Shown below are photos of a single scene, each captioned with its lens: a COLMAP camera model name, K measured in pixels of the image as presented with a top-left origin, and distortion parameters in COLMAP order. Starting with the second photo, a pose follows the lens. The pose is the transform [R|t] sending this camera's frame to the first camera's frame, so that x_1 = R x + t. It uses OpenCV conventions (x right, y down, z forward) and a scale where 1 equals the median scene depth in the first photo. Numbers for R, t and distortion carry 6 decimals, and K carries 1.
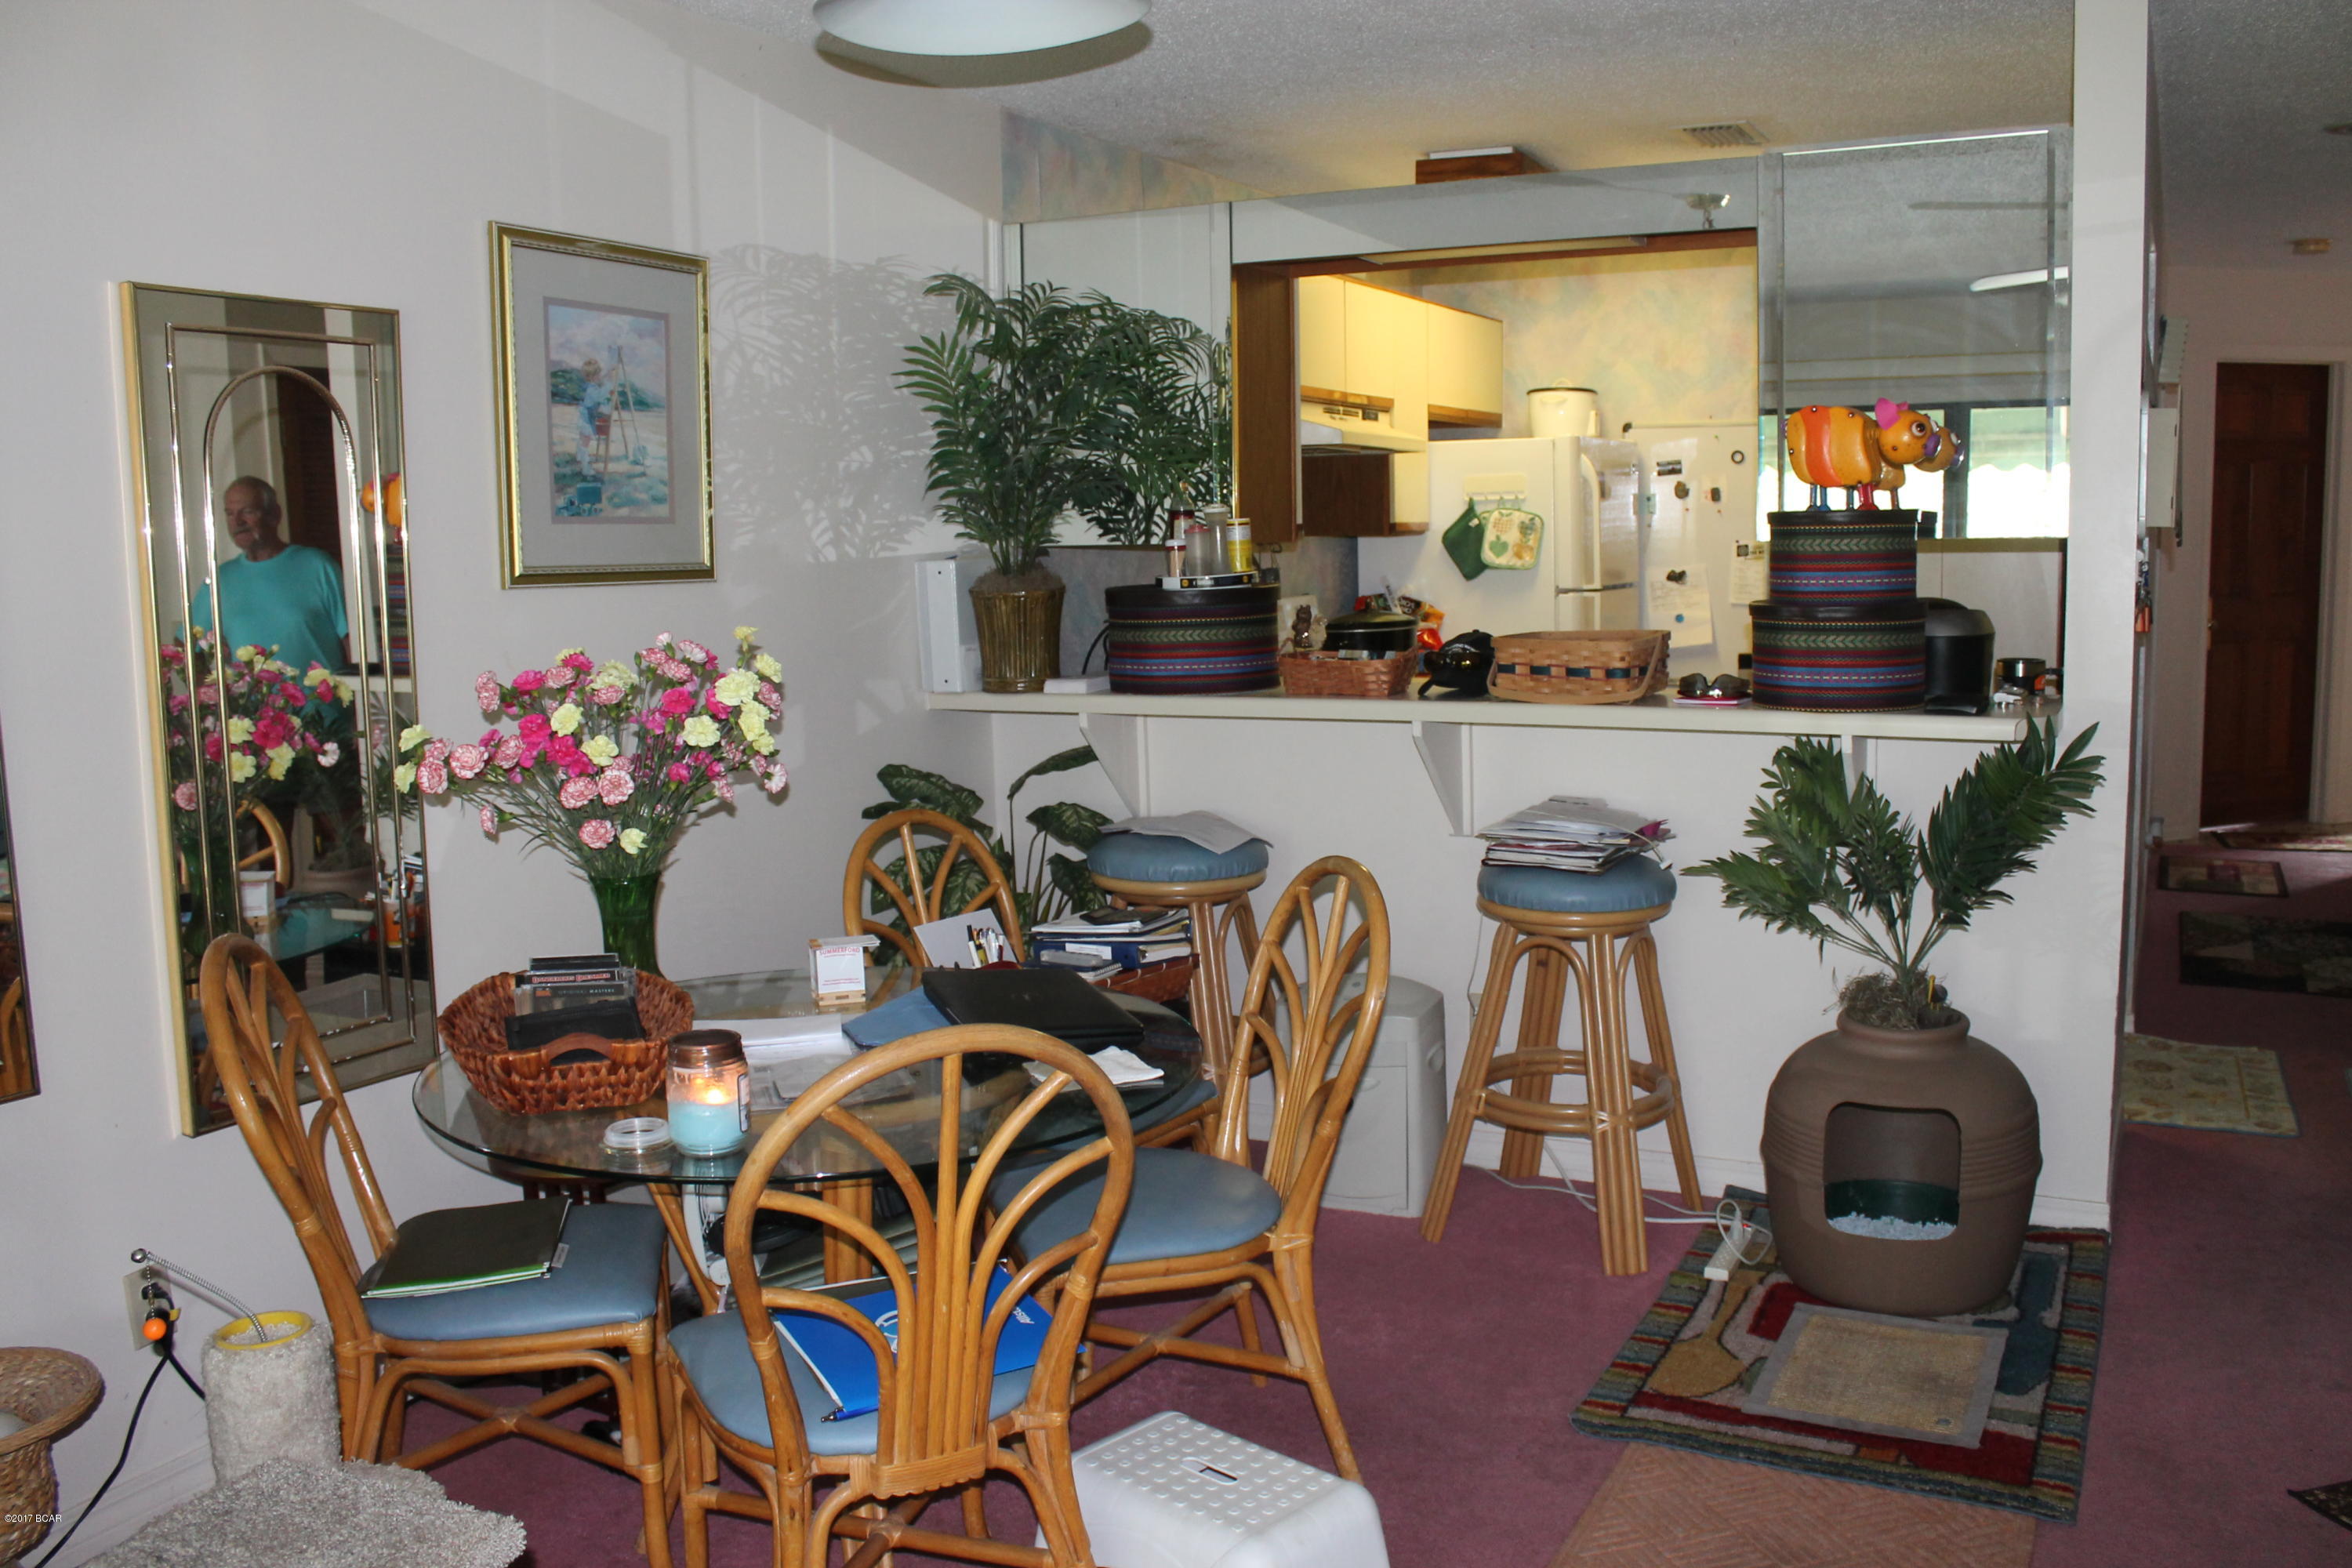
lens RADIAL K [[2086.8, 0, 1176.8], [0, 2086.8, 780.9], [0, 0, 1]] dist [-0.020724, -0.007437]
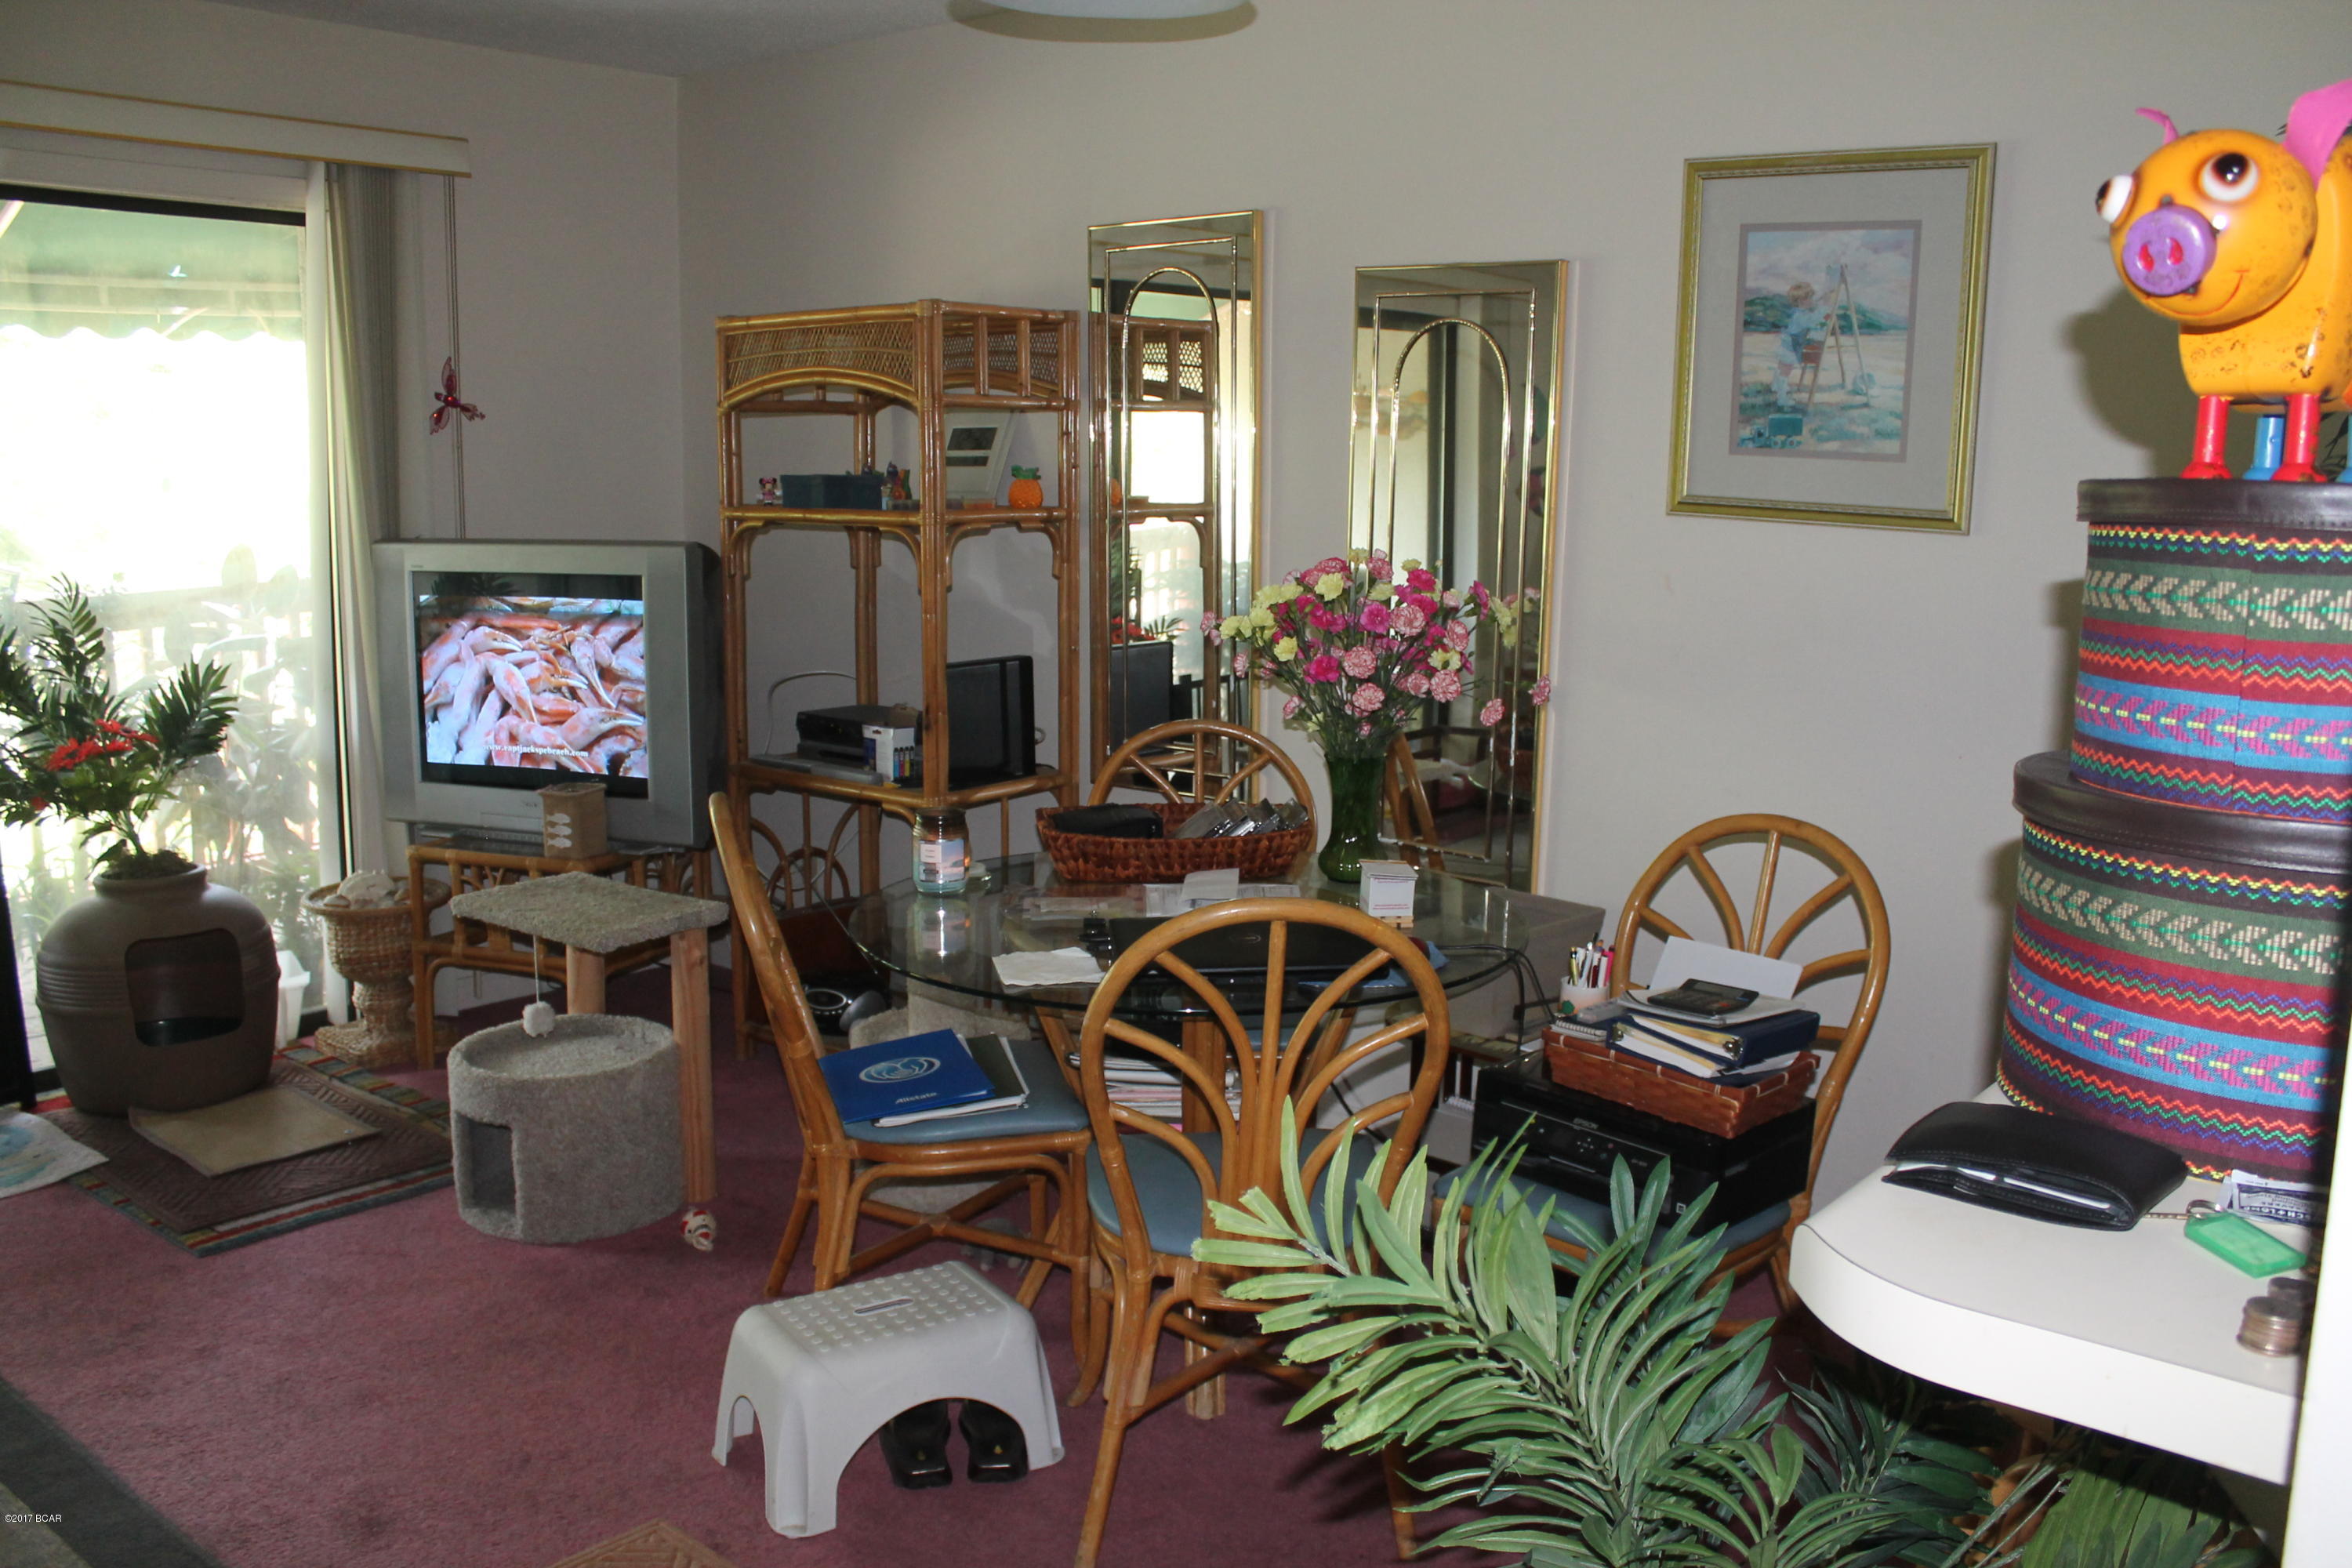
lens RADIAL K [[2086.8, 0, 1176.2], [0, 2086.8, 782.4], [0, 0, 1]] dist [-0.020724, -0.007437]
pose [[-0.257836, 0.179229, -0.949420, 0.726993], [-0.138947, 0.965551, 0.220009, -0.150708], [0.956146, 0.188646, -0.224050, 0.975779]]
